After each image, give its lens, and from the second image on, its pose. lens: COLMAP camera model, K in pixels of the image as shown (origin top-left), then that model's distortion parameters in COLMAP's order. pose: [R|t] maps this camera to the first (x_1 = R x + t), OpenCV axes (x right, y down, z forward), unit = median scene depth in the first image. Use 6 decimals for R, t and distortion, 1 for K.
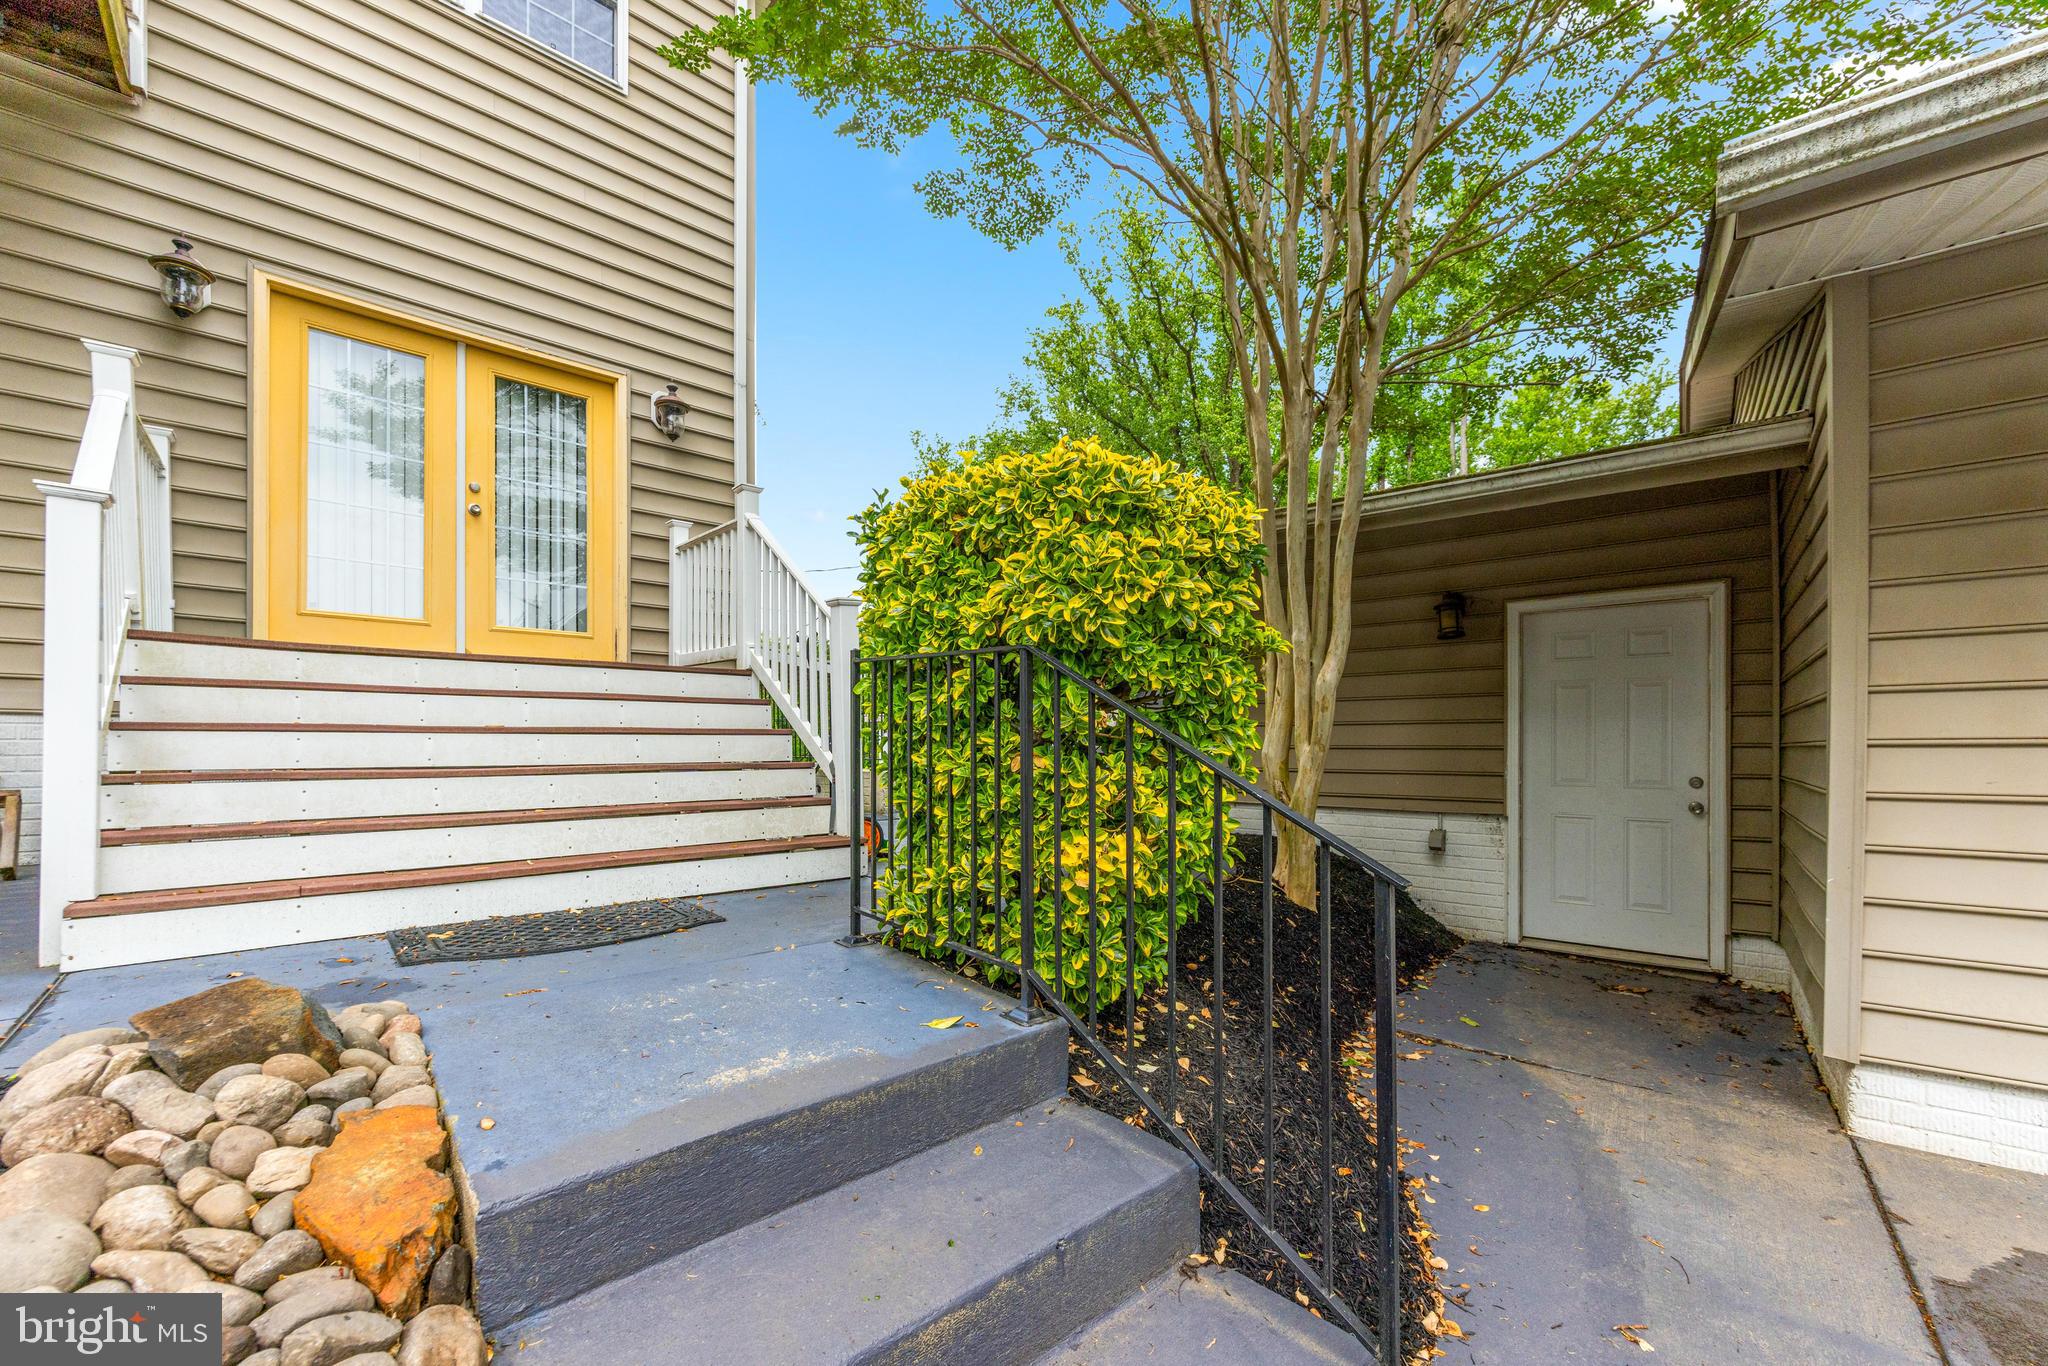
lens RADIAL K [[793.7, 0, 1005.5], [0, 793.7, 752.9], [0, 0, 1]] dist [-0.002642, 0.000214]
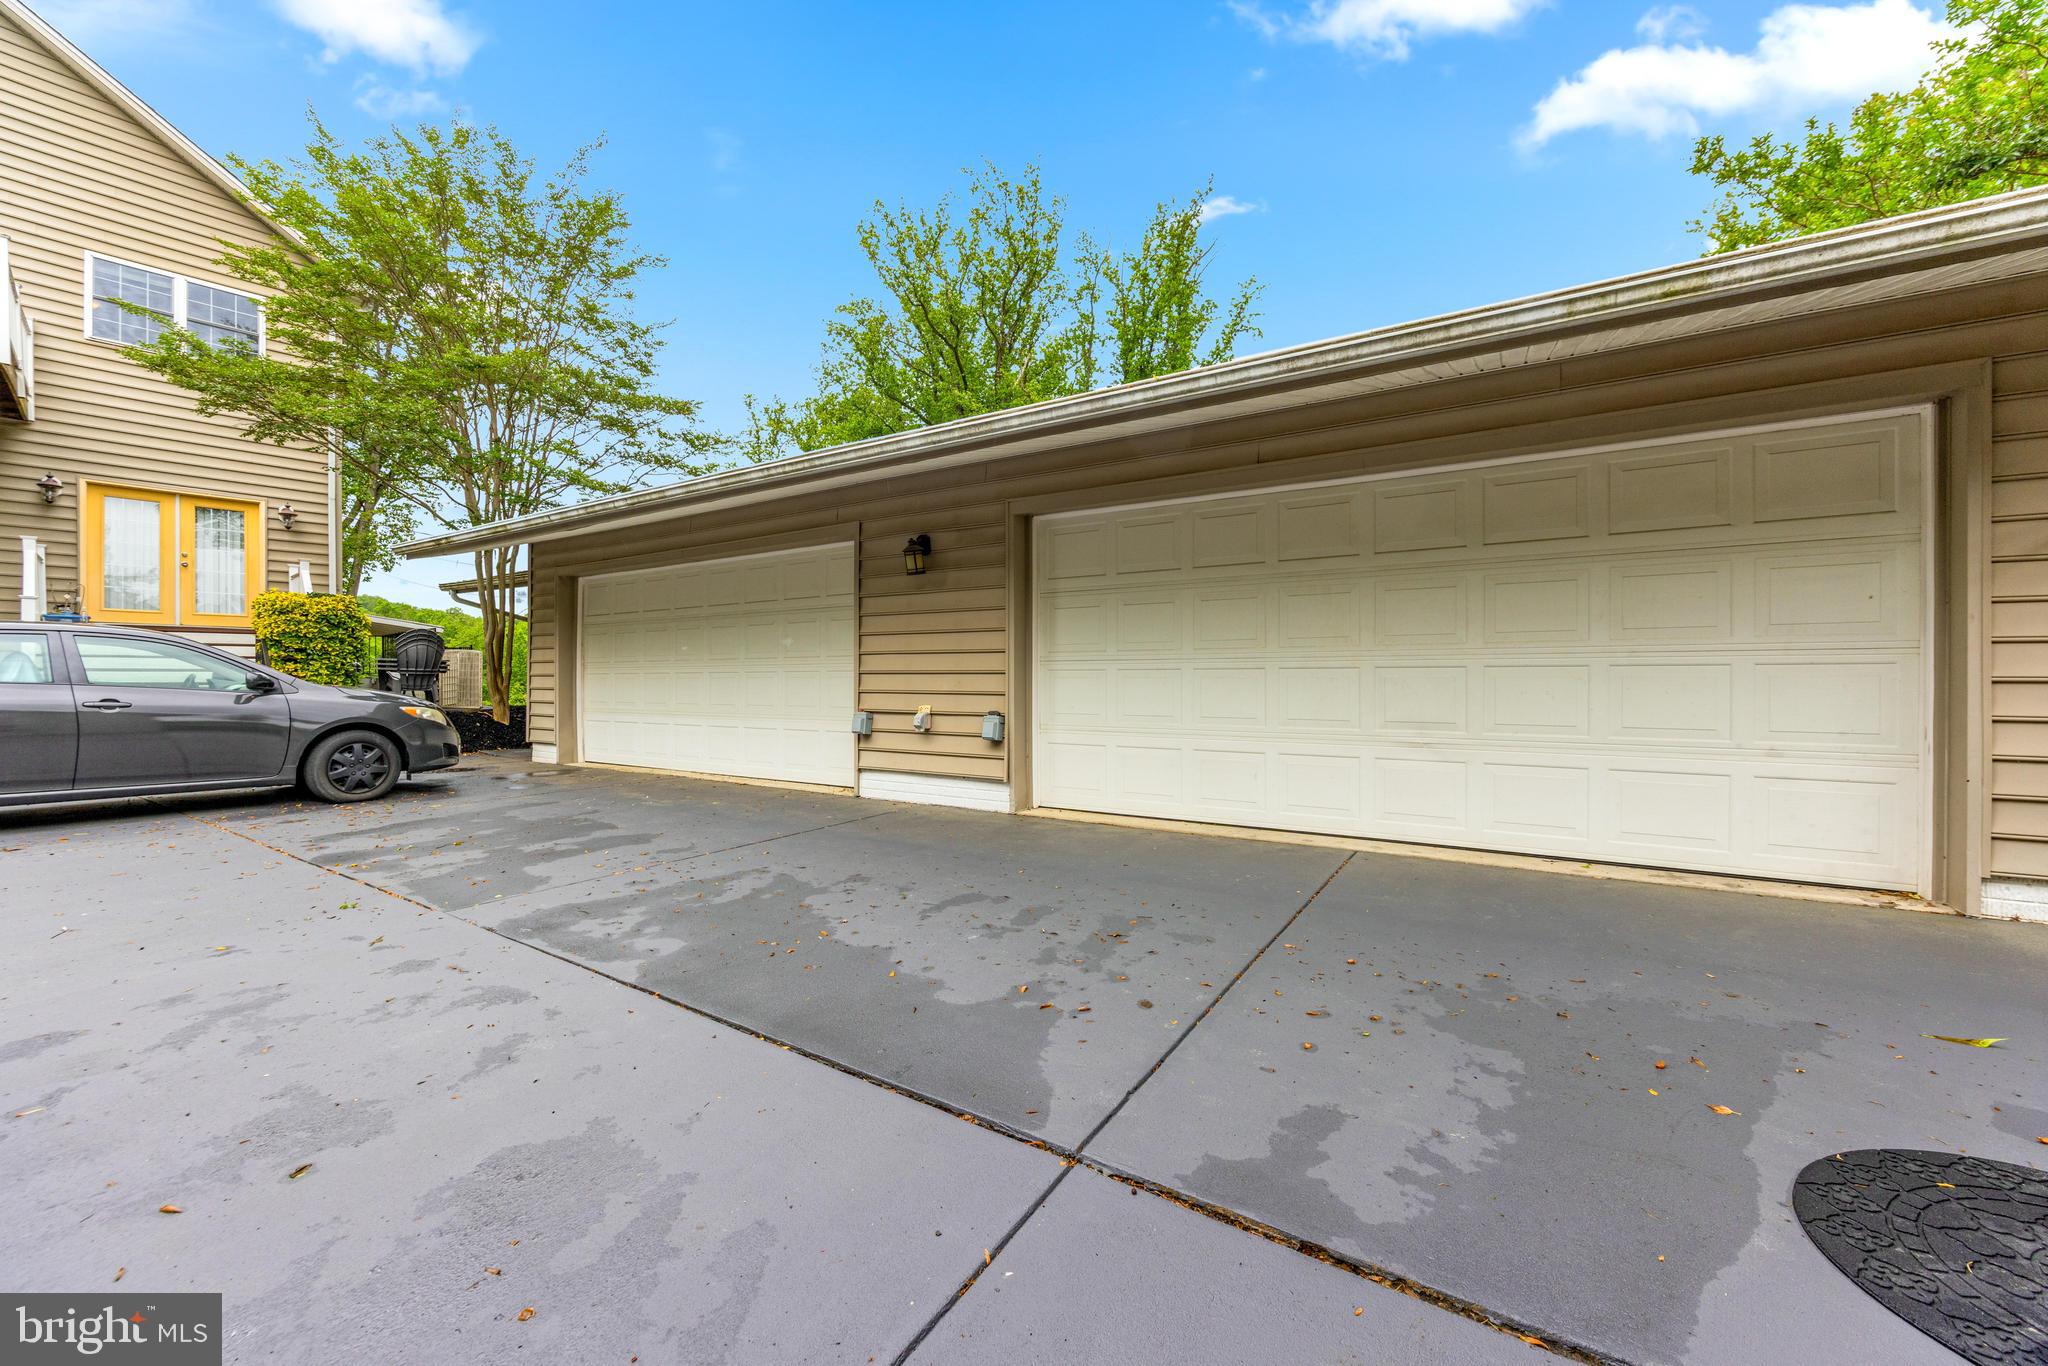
lens RADIAL K [[788.7, 0, 1026.3], [0, 788.7, 686.4], [0, 0, 1]] dist [-0.001342, -0.000173]
pose [[0.994291, -0.001370, 0.106690, 1.601573], [0.000760, 0.999983, 0.005757, 0.050766], [-0.106697, -0.005643, 0.994276, -1.635558]]
